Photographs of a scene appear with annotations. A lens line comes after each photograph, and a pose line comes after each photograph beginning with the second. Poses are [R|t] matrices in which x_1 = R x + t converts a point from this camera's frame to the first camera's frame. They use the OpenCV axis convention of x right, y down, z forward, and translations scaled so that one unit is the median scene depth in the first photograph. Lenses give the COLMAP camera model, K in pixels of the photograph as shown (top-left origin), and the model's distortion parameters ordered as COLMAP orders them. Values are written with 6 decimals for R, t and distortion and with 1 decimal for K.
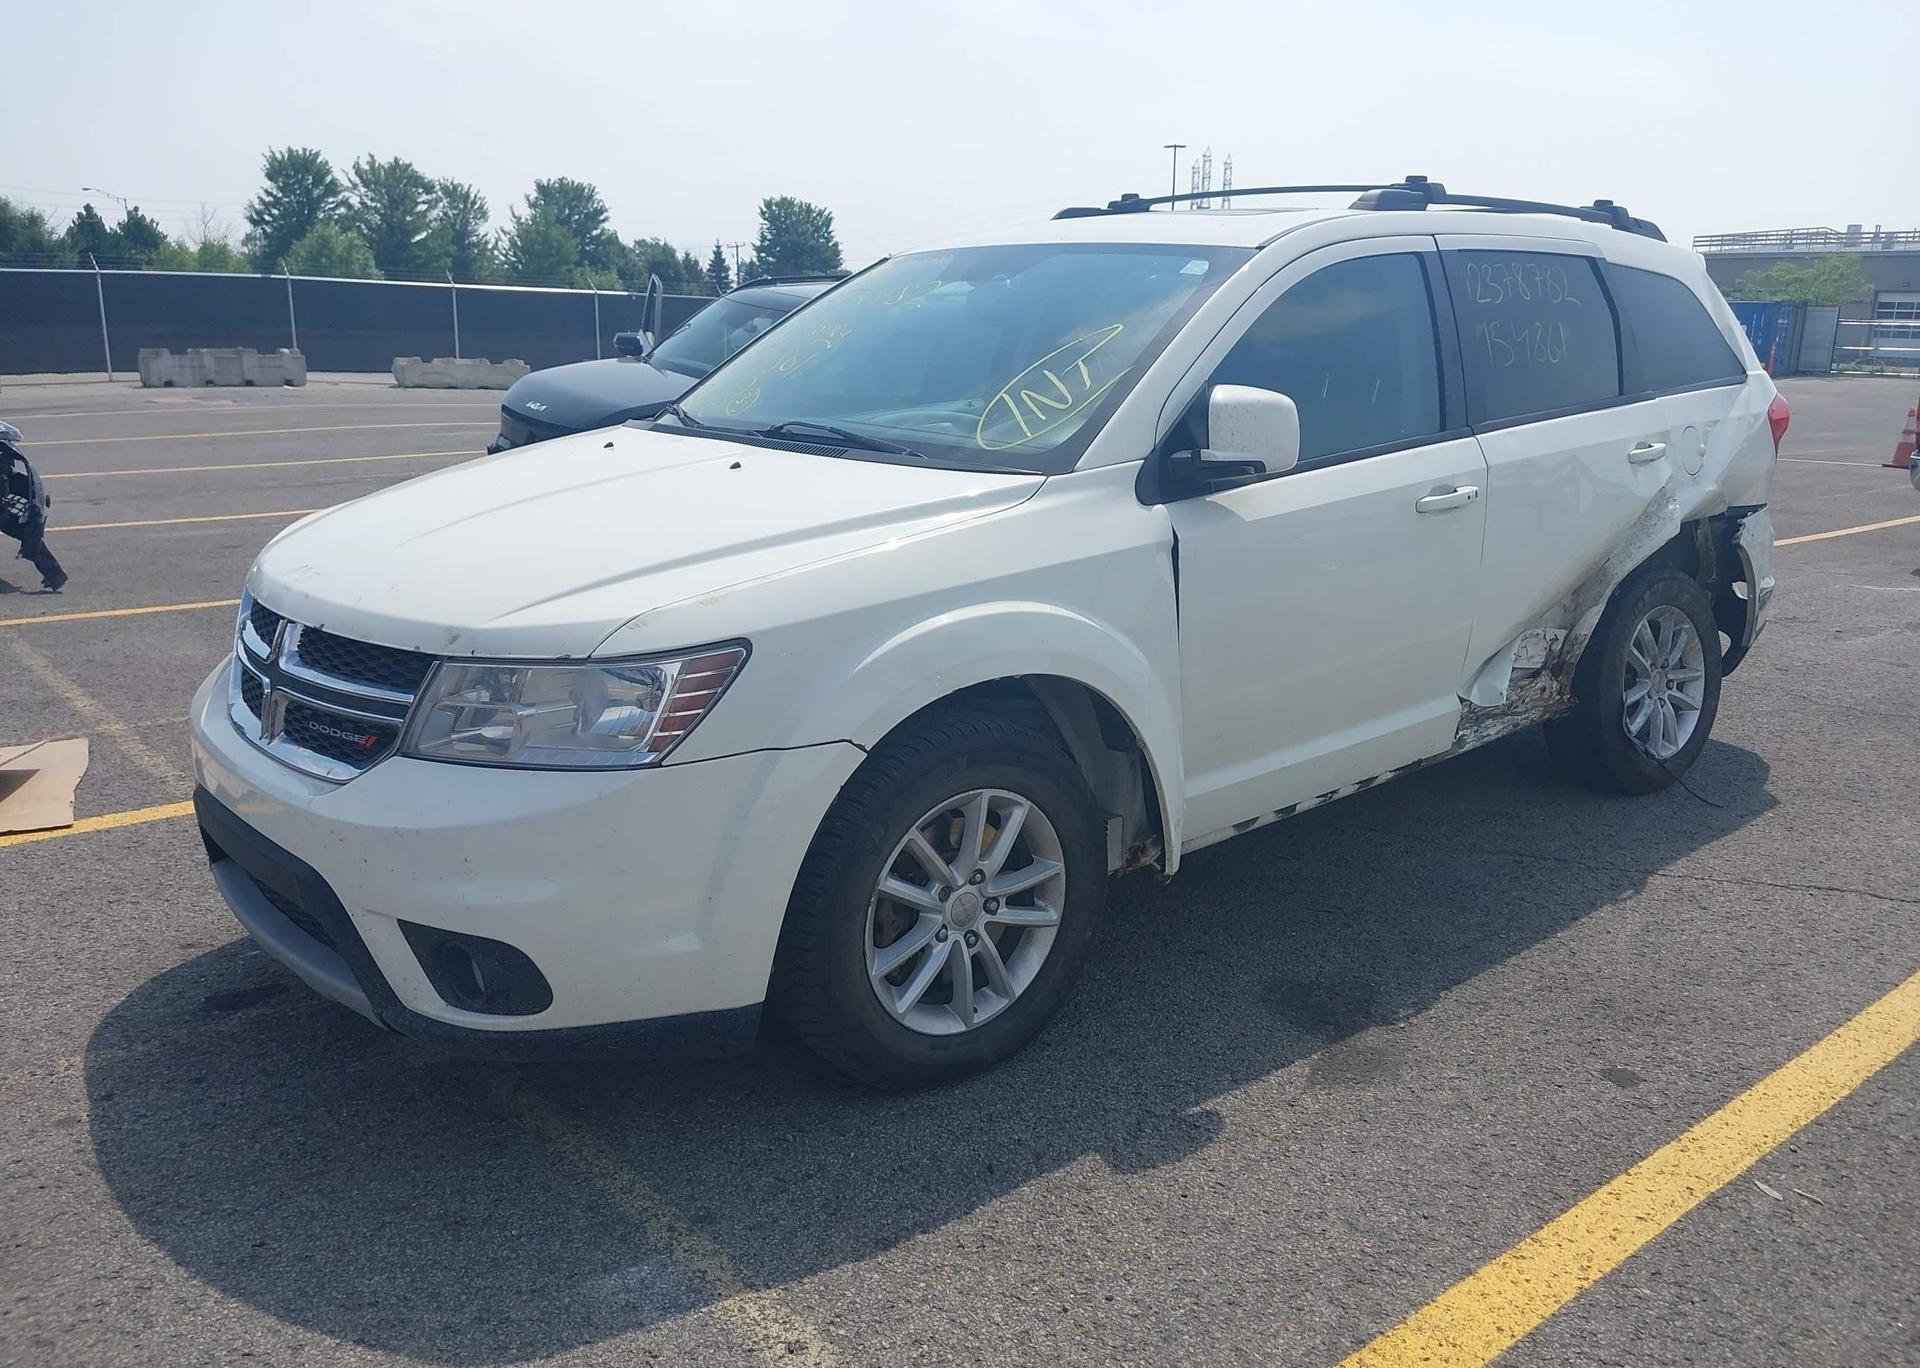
lens RADIAL K [[1500.1, 0, 971.5], [0, 1500.1, 681.4], [0, 0, 1]] dist [0.049137, -0.077220]
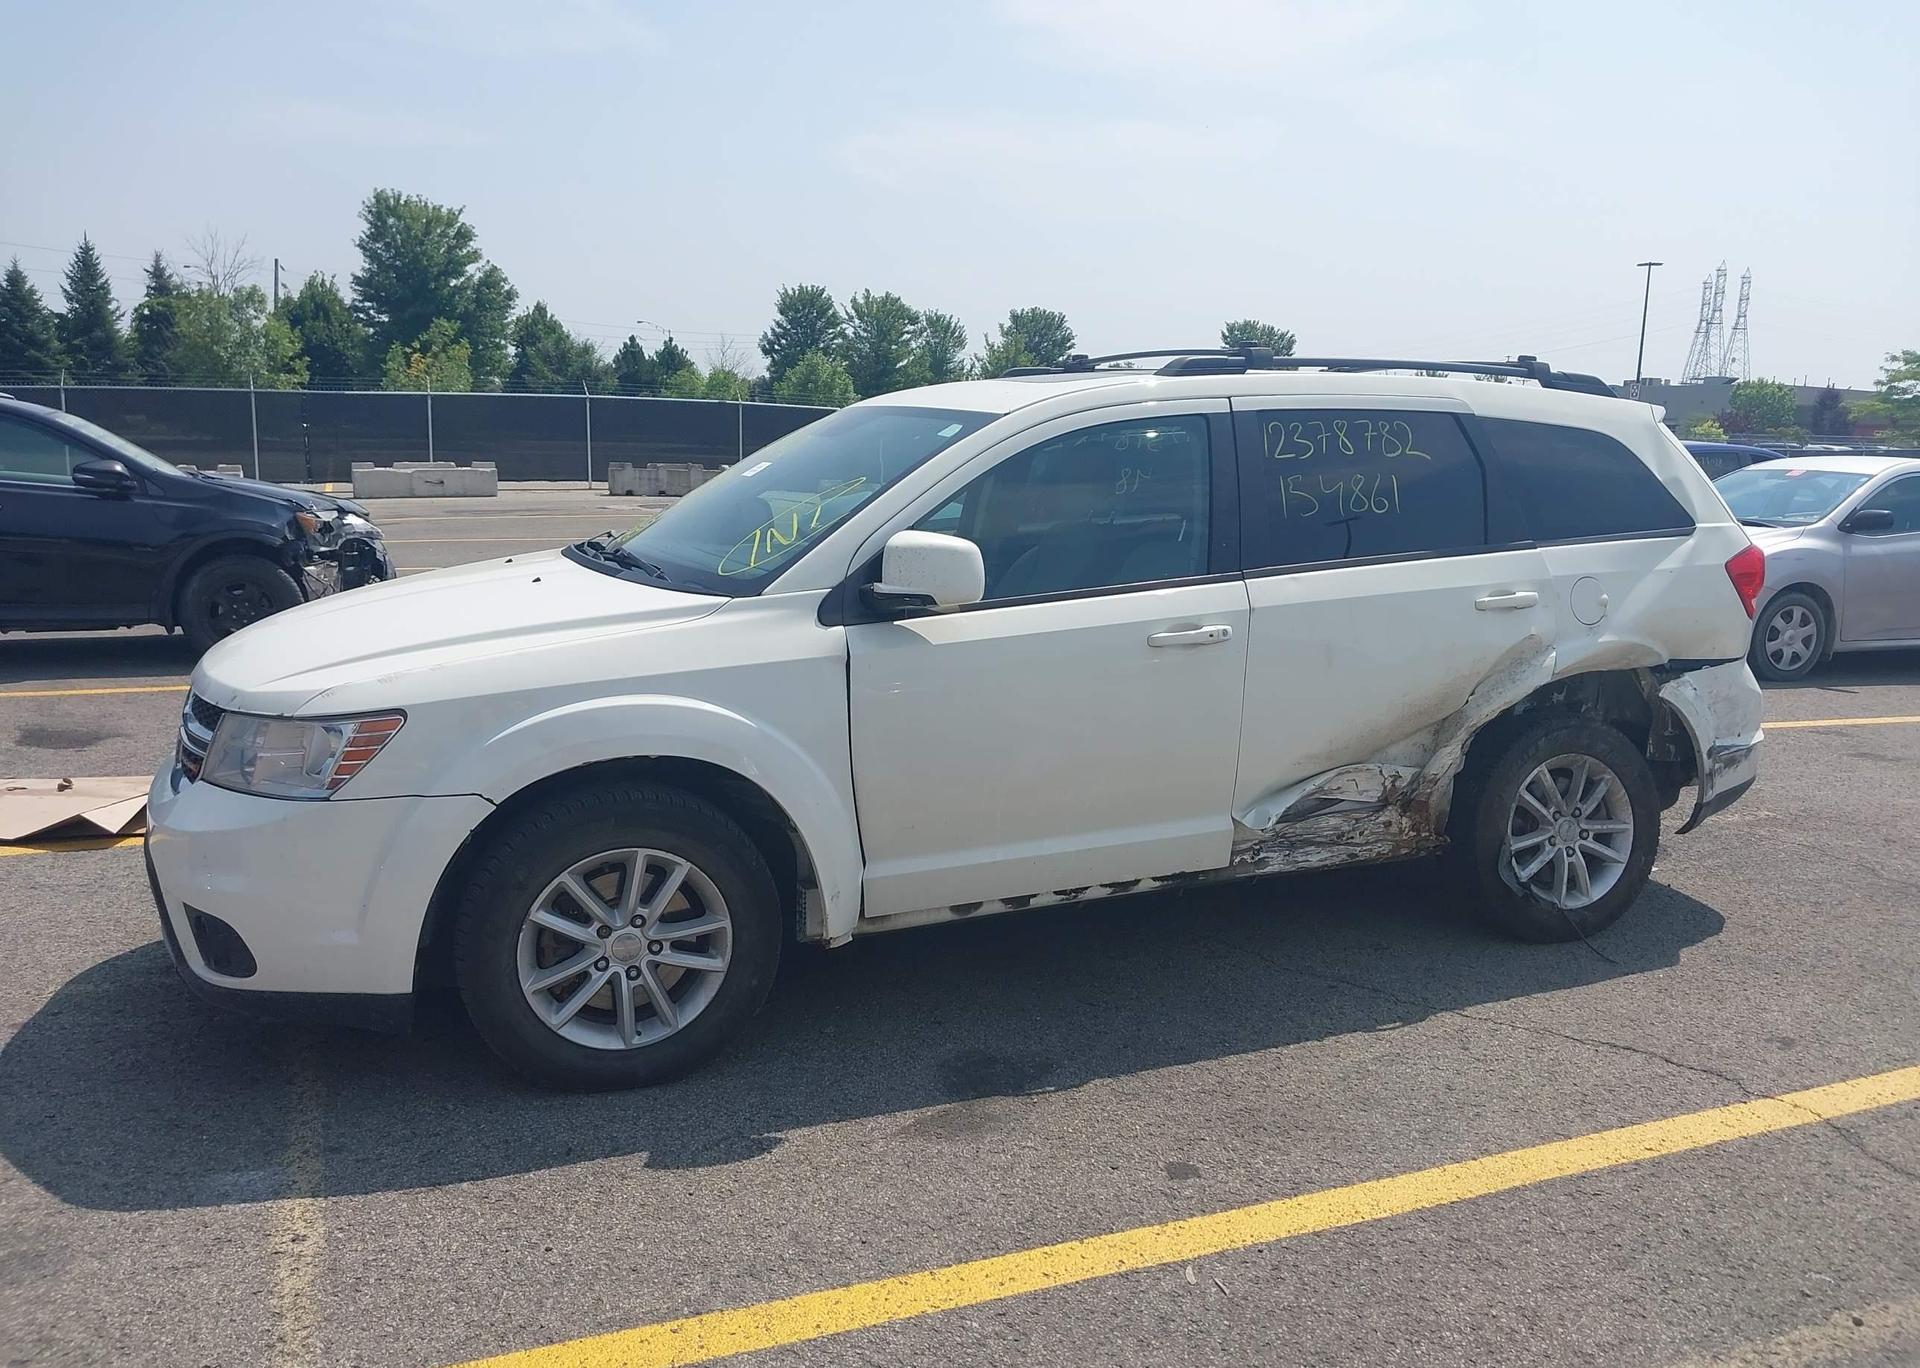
lens RADIAL K [[1500.1, 0, 989.6], [0, 1500.1, 677.8], [0, 0, 1]] dist [0.049137, -0.077220]
pose [[0.955854, 0.055715, -0.288511, 0.571650], [-0.077877, 0.994782, -0.065905, -0.007409], [0.283334, 0.085464, 0.955206, -0.099675]]
